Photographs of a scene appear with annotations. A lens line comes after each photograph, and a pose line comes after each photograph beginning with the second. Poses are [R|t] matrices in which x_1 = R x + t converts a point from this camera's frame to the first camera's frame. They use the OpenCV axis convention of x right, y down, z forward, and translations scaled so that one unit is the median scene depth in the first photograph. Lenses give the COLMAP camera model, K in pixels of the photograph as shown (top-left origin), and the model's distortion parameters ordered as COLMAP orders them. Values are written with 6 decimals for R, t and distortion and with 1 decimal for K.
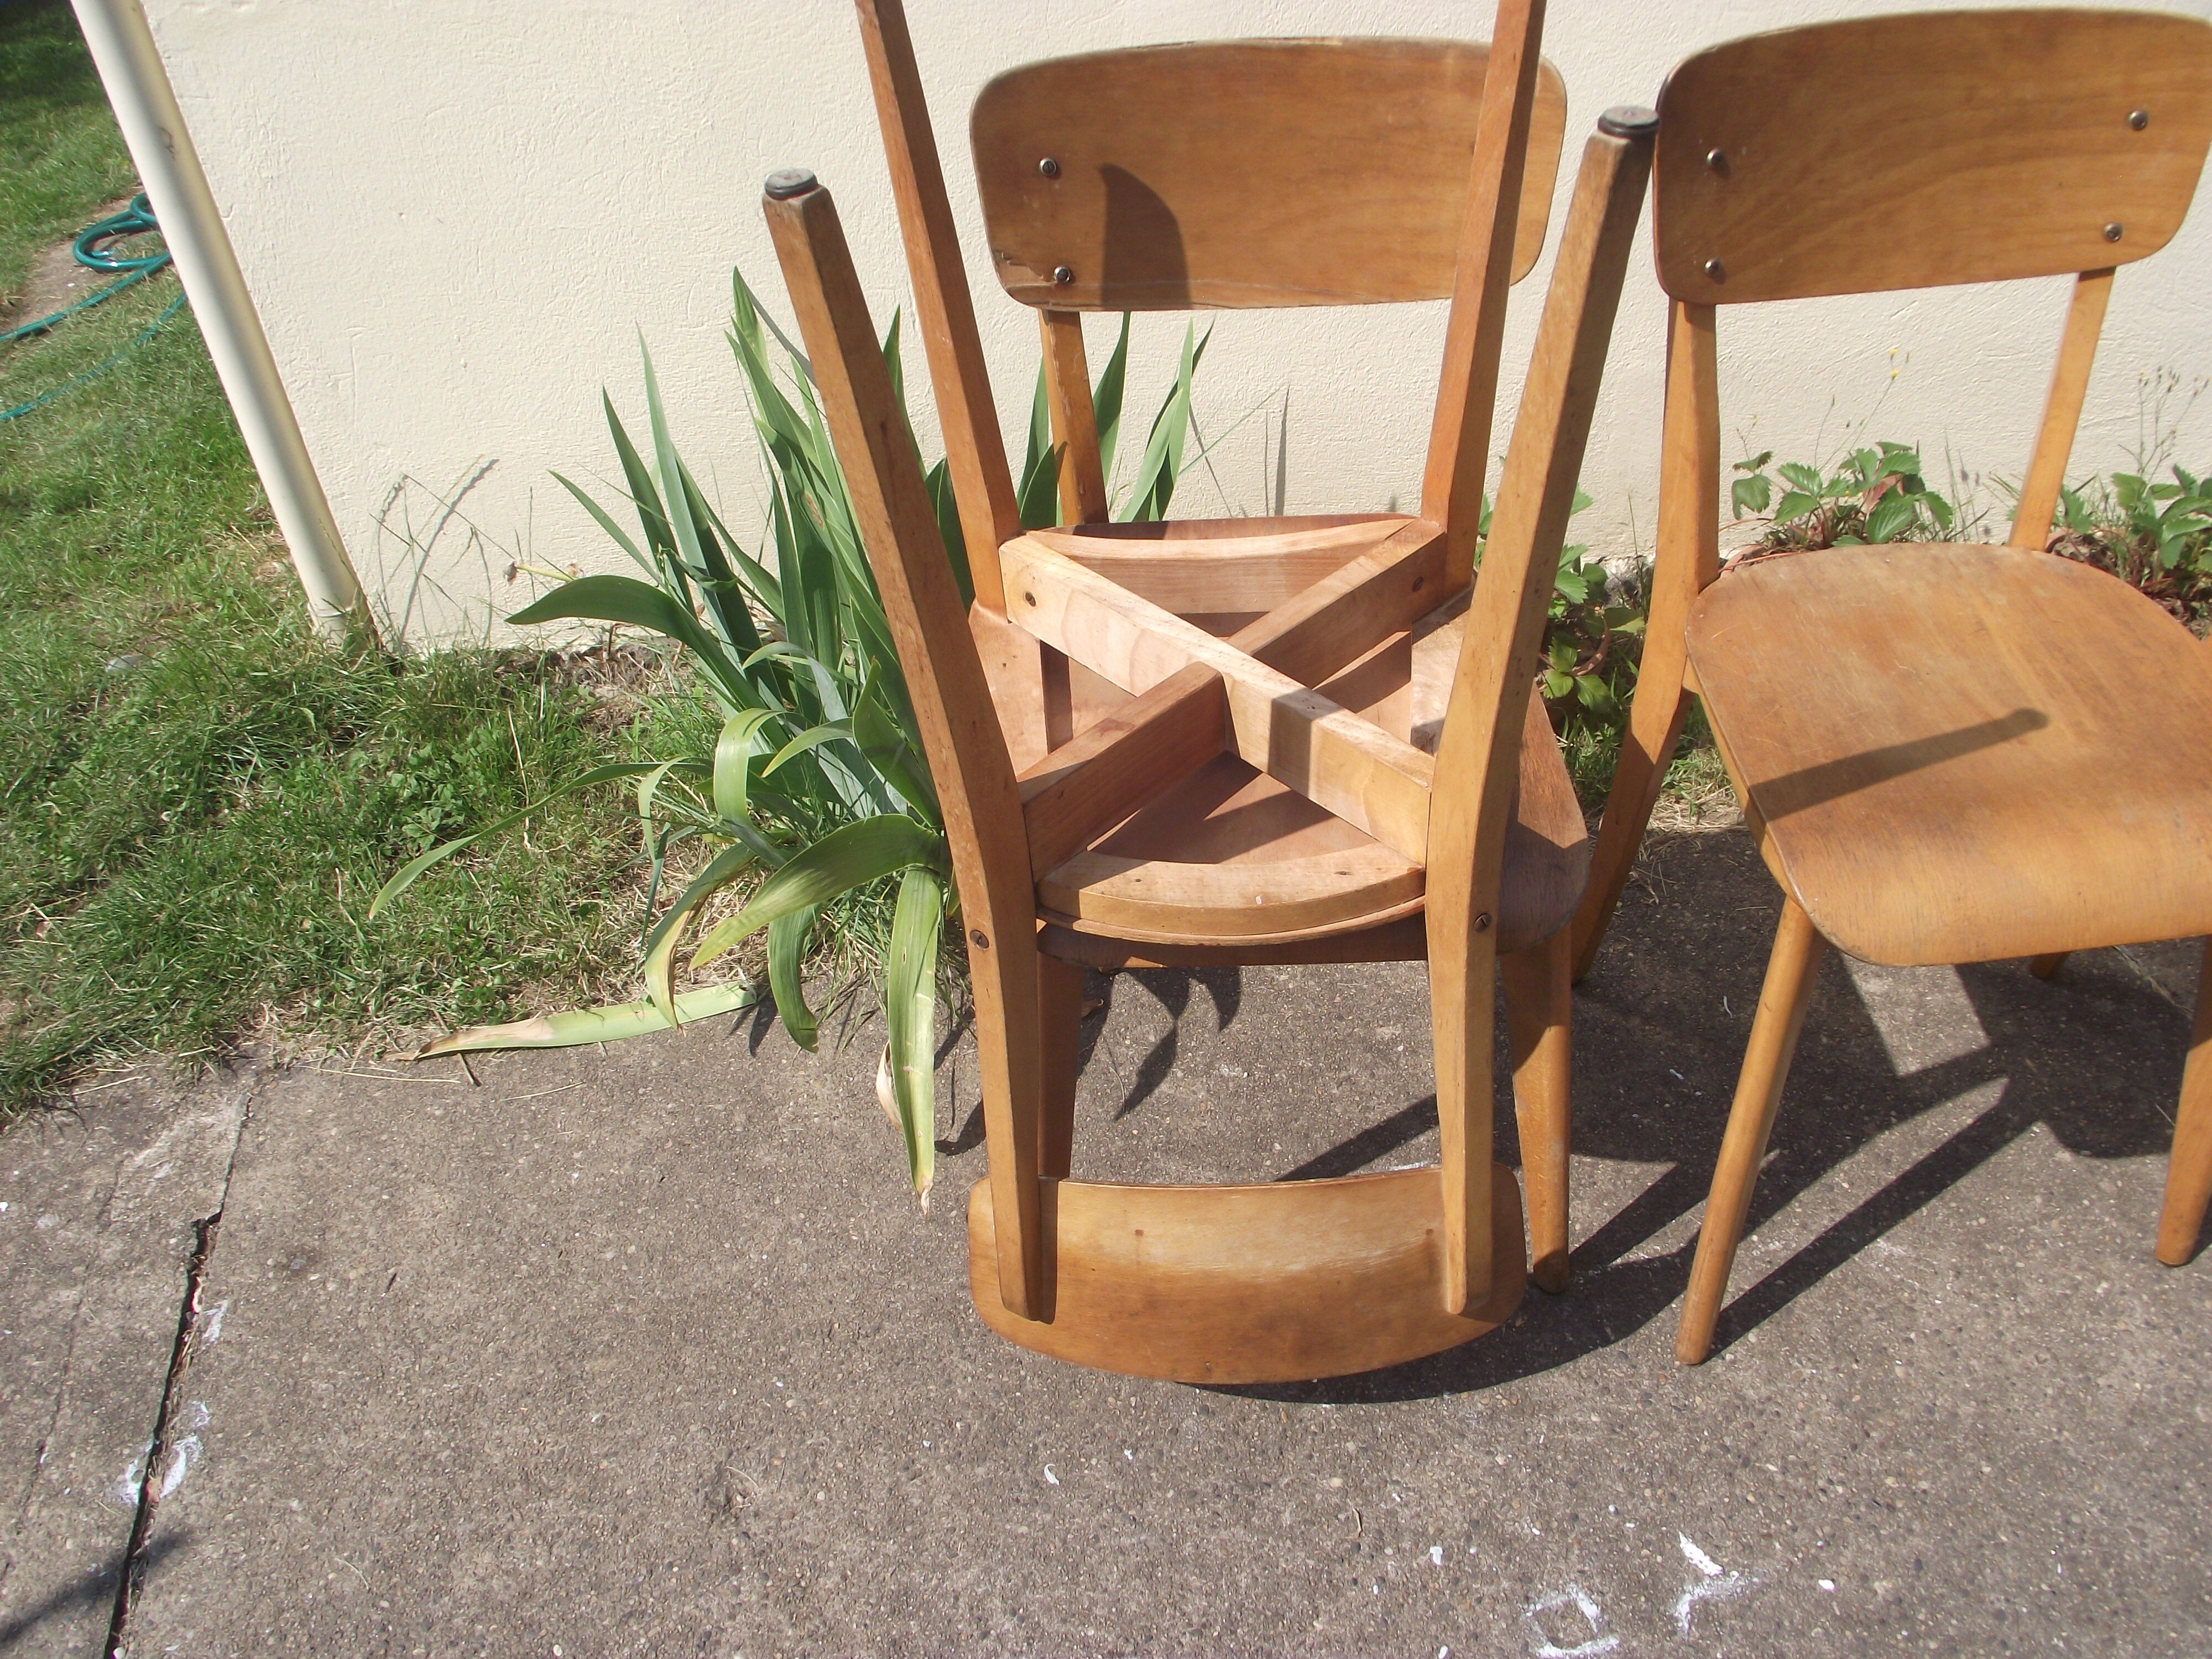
lens RADIAL K [[1764.2, 0, 1103.2], [0, 1764.2, 802.9], [0, 0, 1]] dist [-0.055159, 0.016314]
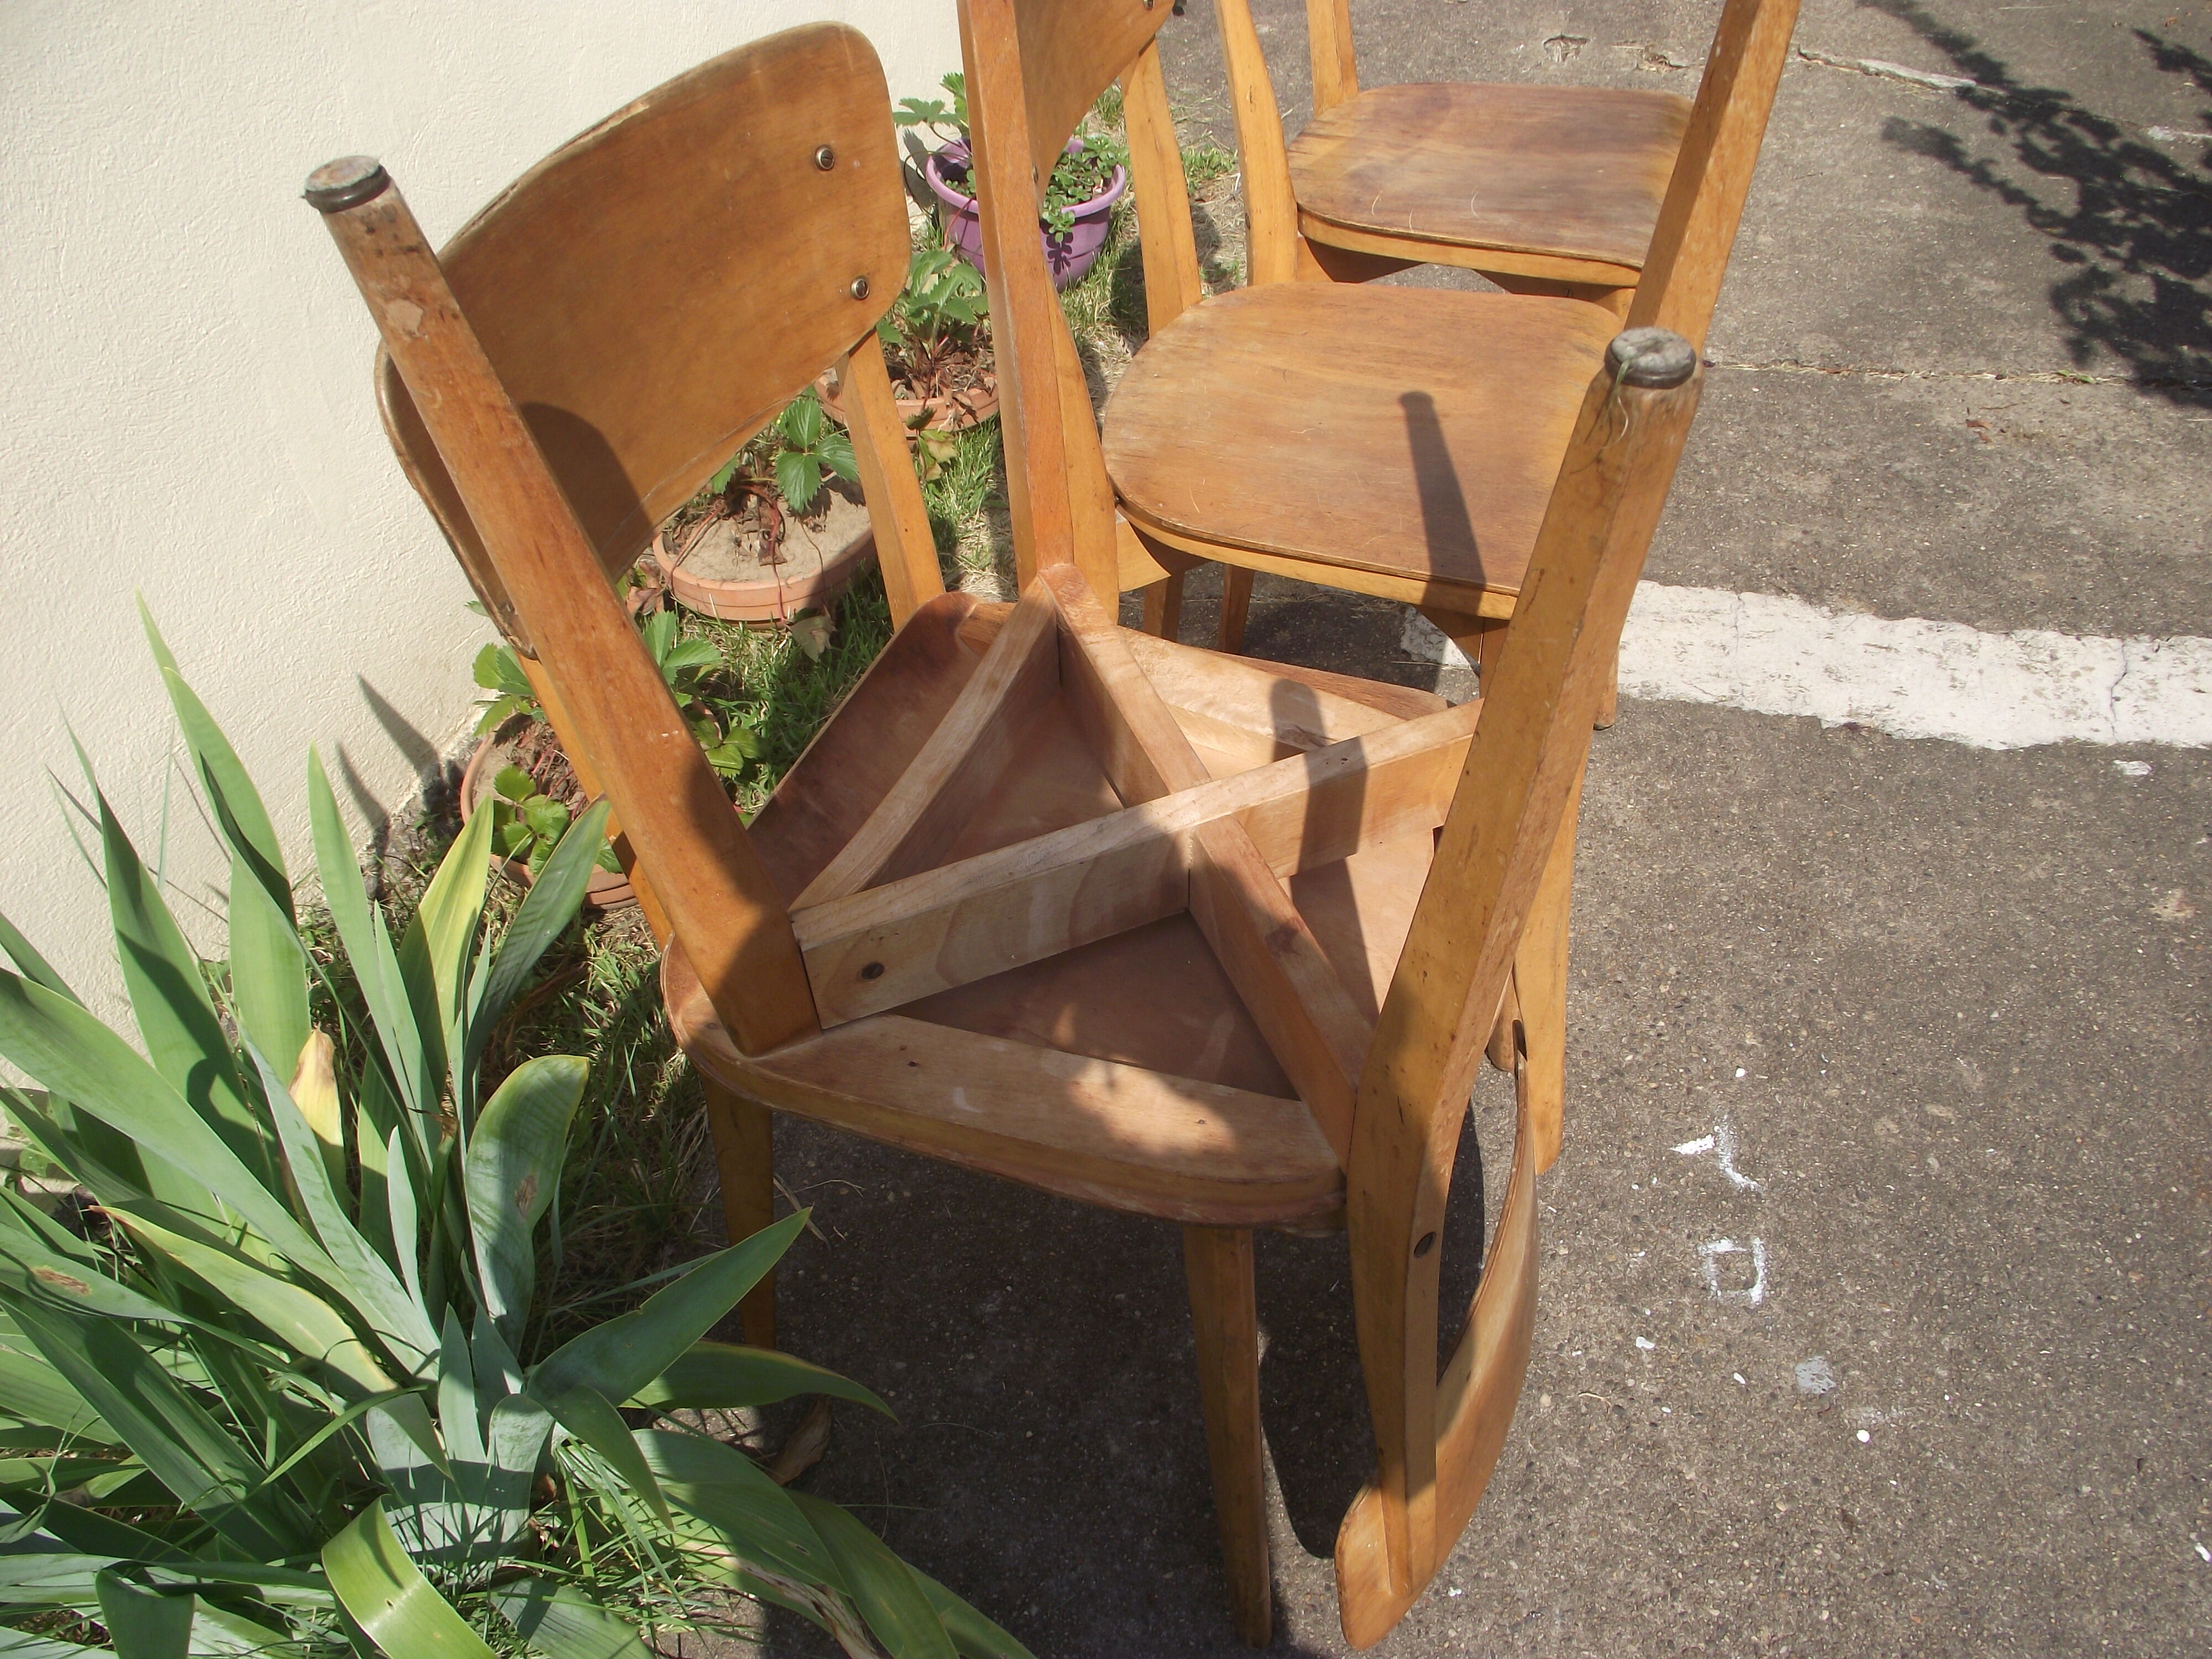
lens RADIAL K [[1764.2, 0, 1107.1], [0, 1764.2, 815.1], [0, 0, 1]] dist [-0.055159, 0.016314]
pose [[0.351852, -0.625020, 0.696815, -0.443521], [0.619672, 0.713469, 0.327060, -0.322691], [-0.701575, 0.316720, 0.638343, 0.473709]]
